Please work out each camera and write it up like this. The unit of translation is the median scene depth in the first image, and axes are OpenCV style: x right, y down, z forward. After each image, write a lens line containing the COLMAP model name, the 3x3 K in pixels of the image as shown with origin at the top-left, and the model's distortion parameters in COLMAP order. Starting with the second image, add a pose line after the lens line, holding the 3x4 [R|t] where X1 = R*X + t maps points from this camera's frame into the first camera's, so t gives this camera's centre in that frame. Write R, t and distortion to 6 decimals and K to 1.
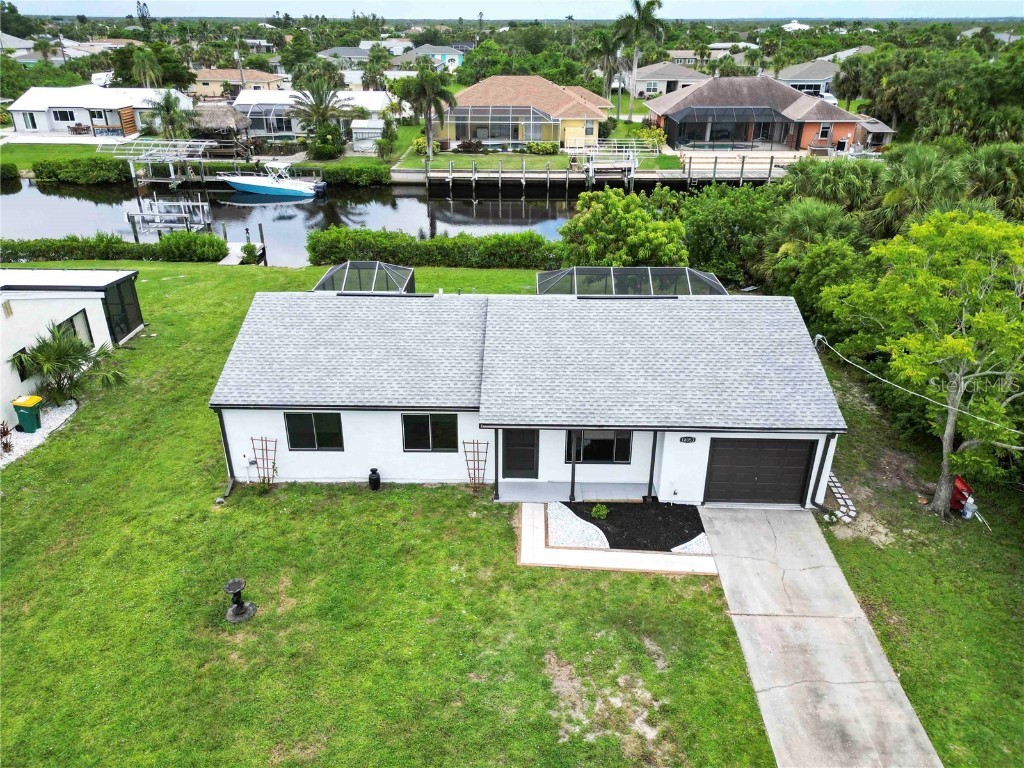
lens RADIAL K [[754.7, 0, 508.7], [0, 754.7, 384.9], [0, 0, 1]] dist [0.053744, -0.048558]
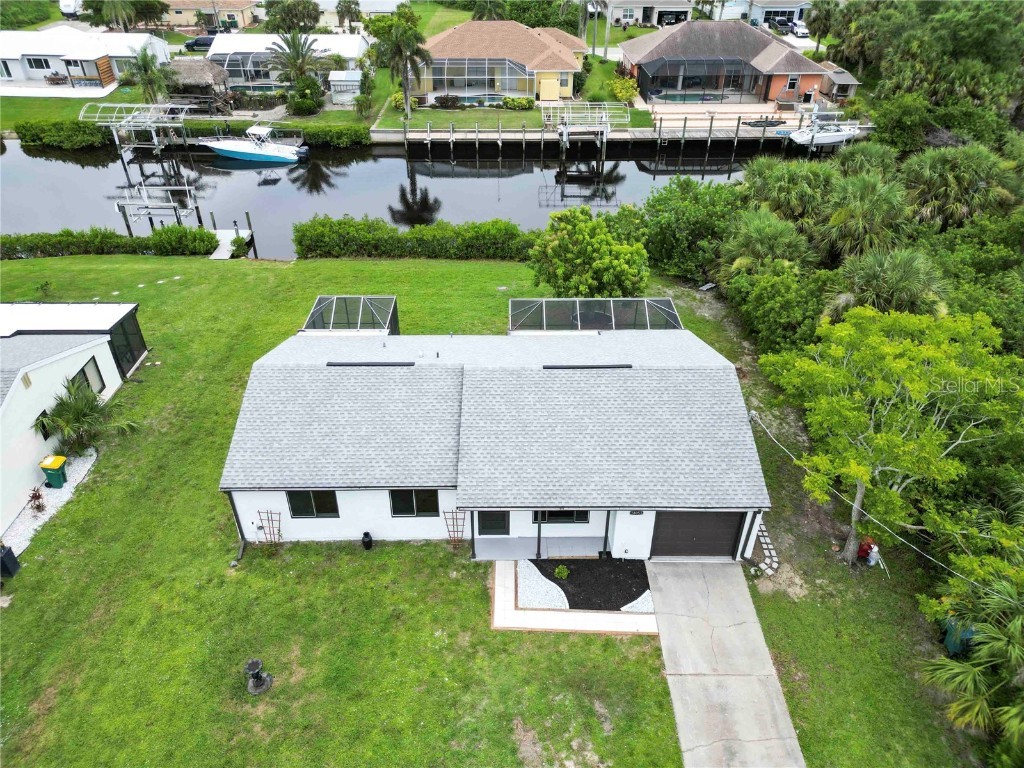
lens RADIAL K [[719.1, 0, 508.8], [0, 719.1, 381.6], [0, 0, 1]] dist [0.048441, -0.039246]
pose [[0.999653, -0.016173, 0.020812, 0.017212], [0.013137, 0.990271, 0.138533, -0.237727], [-0.022851, -0.138212, 0.990139, -0.055250]]
